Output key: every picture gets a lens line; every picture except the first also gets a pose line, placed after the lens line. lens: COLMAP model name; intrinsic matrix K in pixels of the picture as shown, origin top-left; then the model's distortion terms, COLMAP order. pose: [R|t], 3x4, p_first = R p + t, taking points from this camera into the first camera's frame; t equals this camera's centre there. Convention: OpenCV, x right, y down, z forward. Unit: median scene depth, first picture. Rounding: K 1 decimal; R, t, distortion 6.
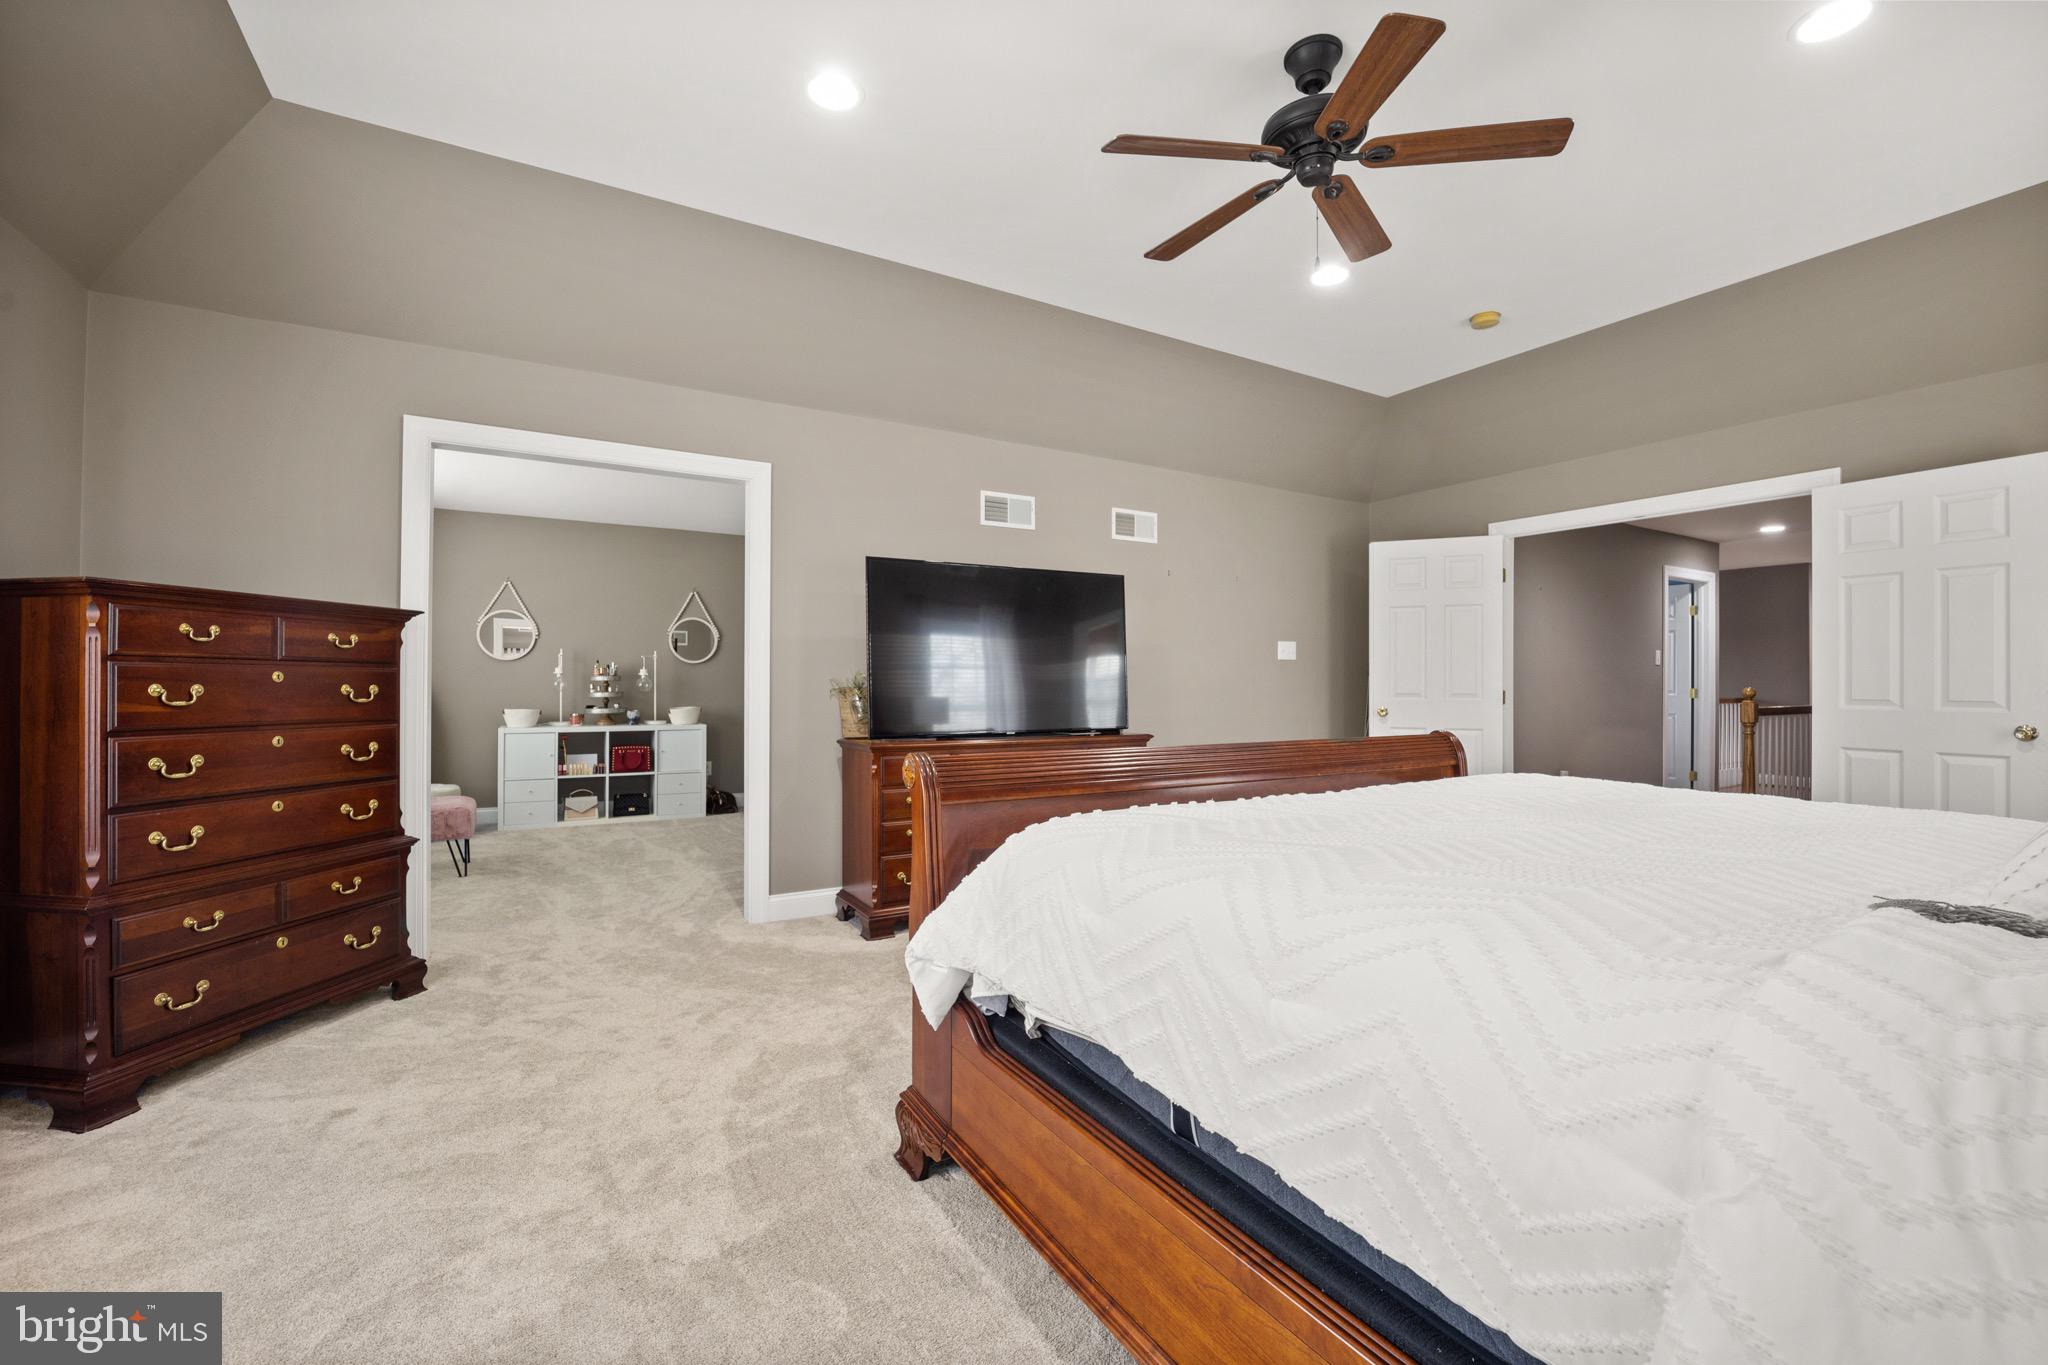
lens RADIAL K [[838.7, 0, 1025.7], [0, 838.7, 682.2], [0, 0, 1]] dist [-0.006494, -0.000146]
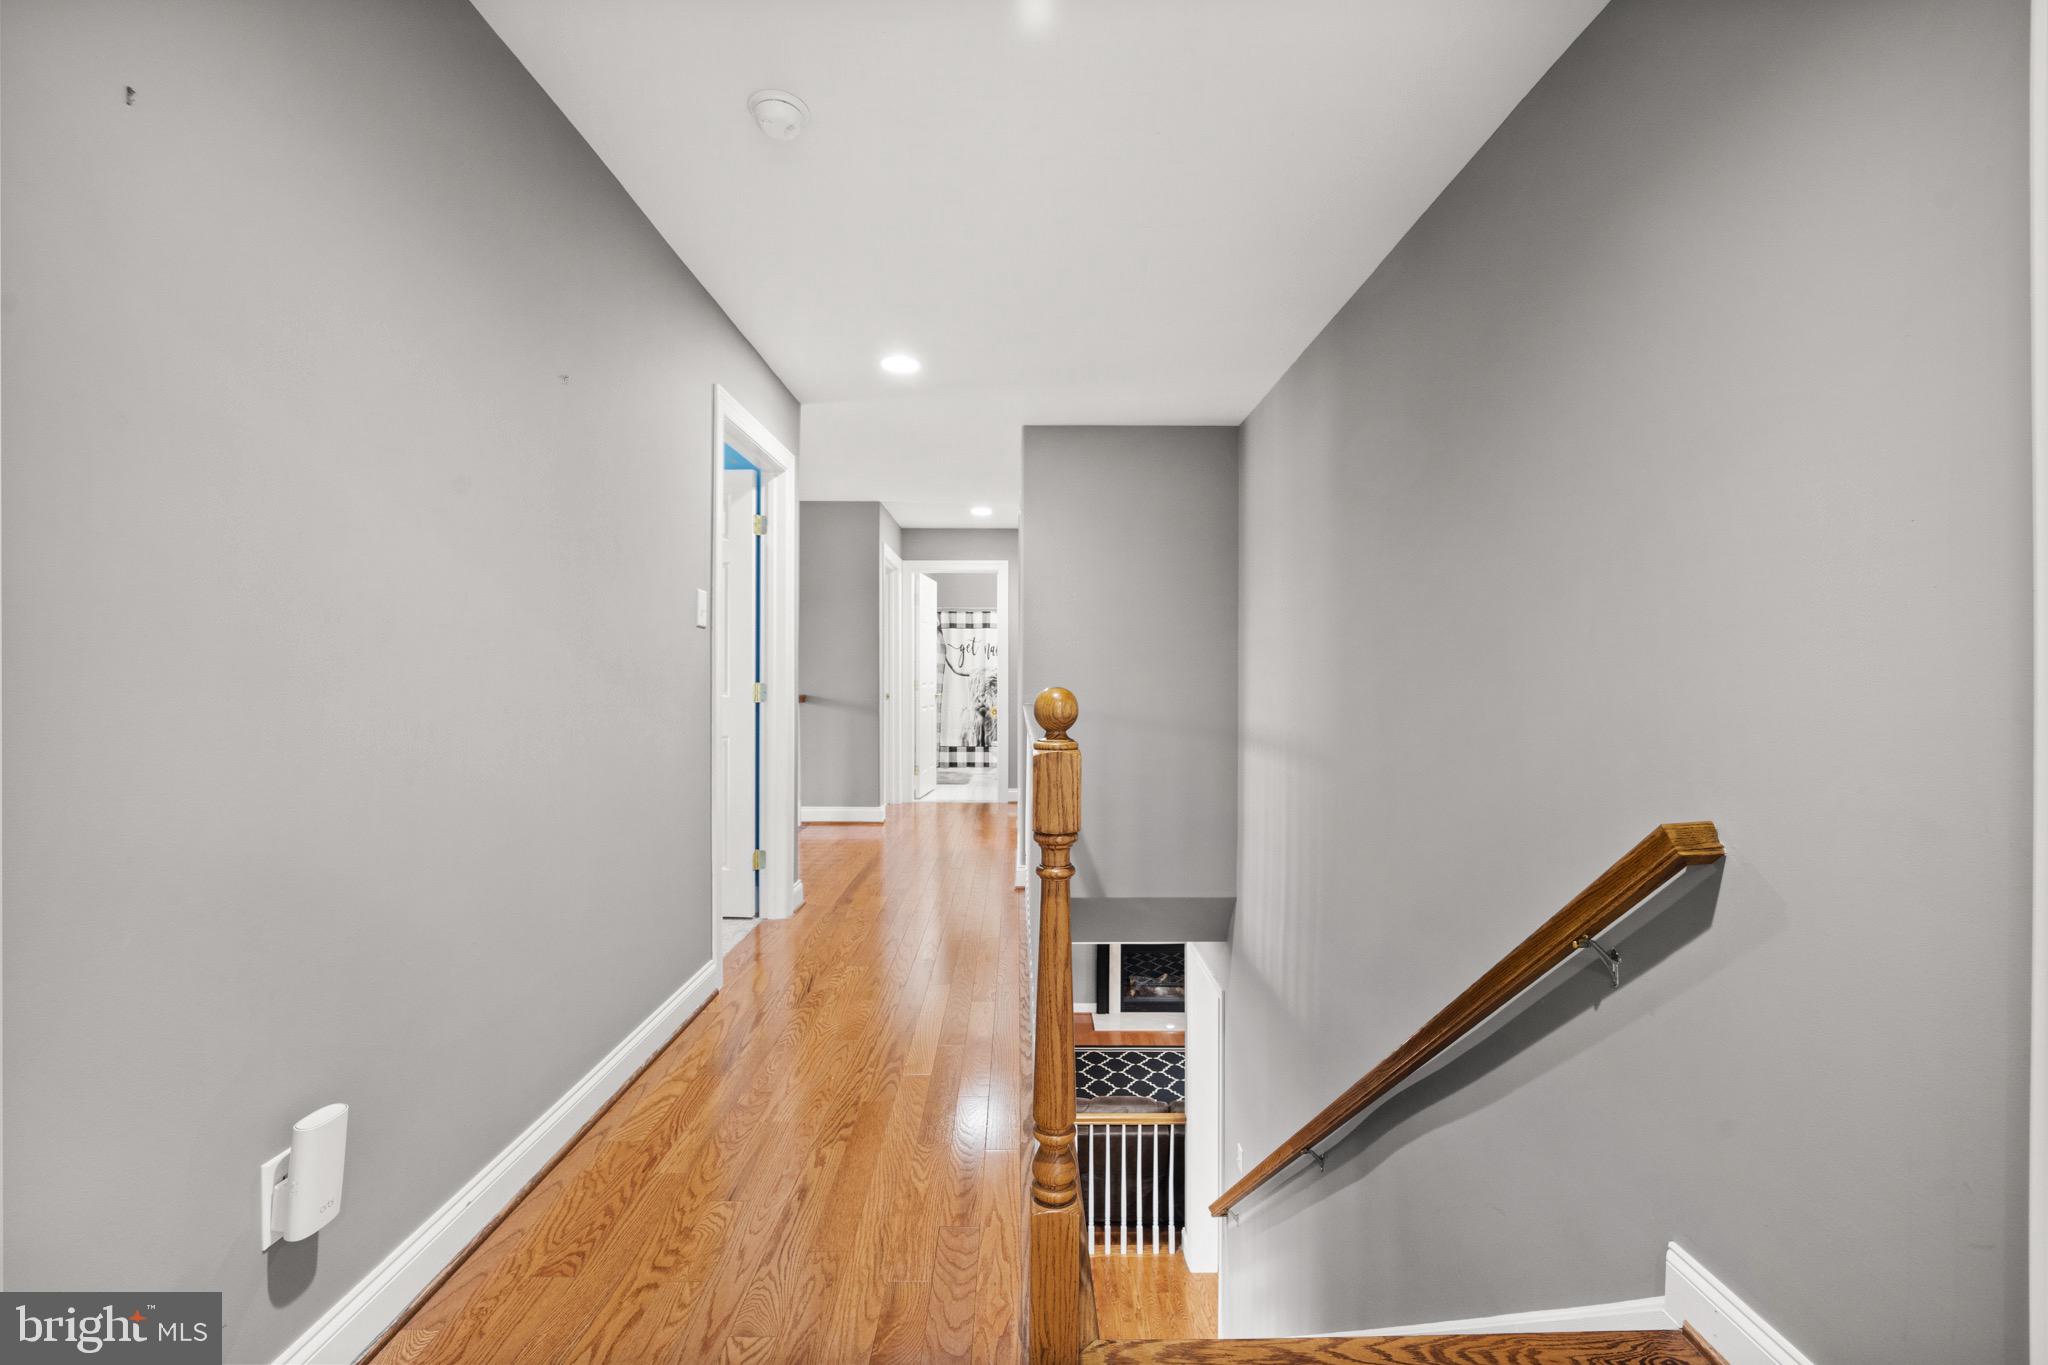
lens RADIAL K [[838.7, 0, 1027.0], [0, 838.7, 679.9], [0, 0, 1]] dist [-0.006494, -0.000146]
pose [[0.500295, 0.006619, 0.865830, 0.452633], [-0.007659, 0.999965, -0.003219, 0.006723], [-0.865821, -0.005021, 0.500328, 0.618242]]
